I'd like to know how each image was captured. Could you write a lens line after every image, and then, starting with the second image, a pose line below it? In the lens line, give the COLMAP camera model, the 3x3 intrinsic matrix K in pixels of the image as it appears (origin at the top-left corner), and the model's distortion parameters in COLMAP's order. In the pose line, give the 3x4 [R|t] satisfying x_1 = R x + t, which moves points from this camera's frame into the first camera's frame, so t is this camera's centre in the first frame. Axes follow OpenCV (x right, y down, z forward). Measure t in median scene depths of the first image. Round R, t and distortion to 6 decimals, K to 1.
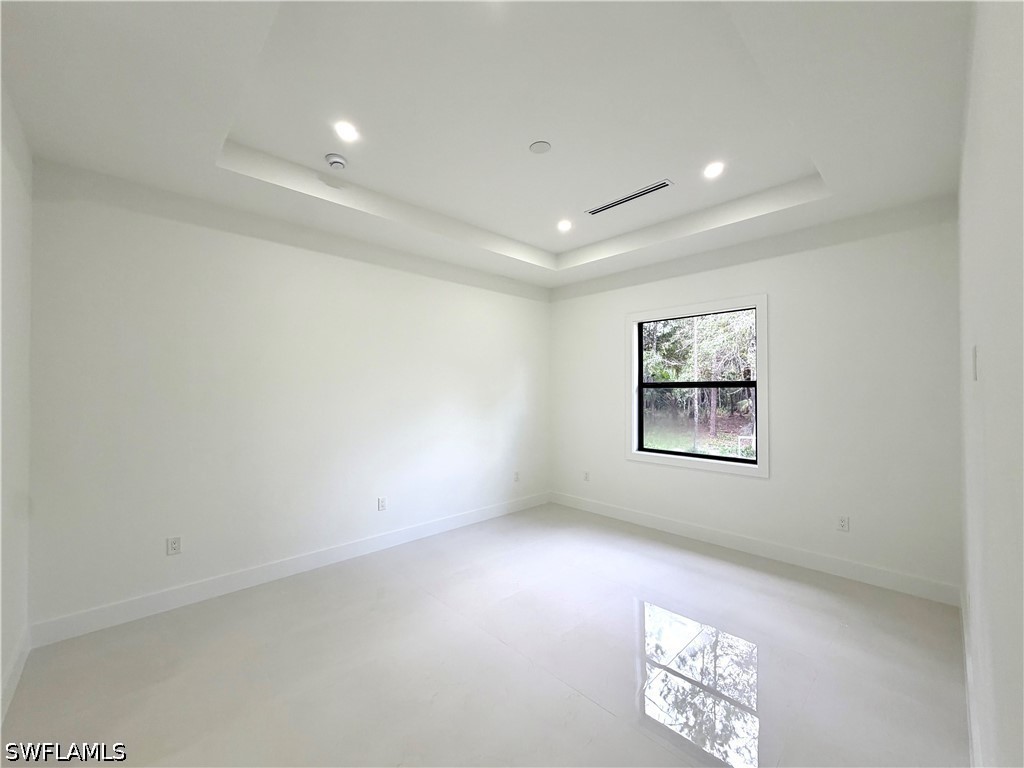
lens RADIAL K [[407.1, 0, 511.7], [0, 407.1, 389.3], [0, 0, 1]] dist [-0.003982, -0.000098]
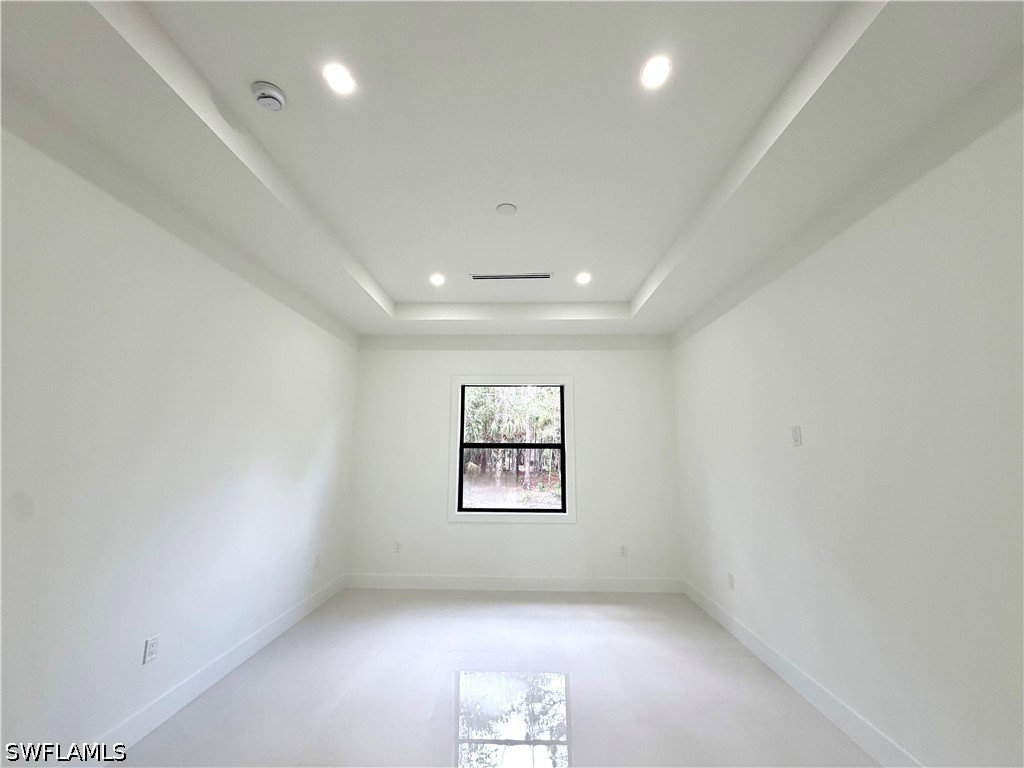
lens RADIAL K [[407.1, 0, 511.7], [0, 407.1, 390.4], [0, 0, 1]] dist [-0.003982, -0.000098]
pose [[0.713919, 0.110322, 0.691483, -0.323293], [-0.006161, 0.988462, -0.151343, 0.007468], [-0.700201, 0.103786, 0.706362, 0.173043]]
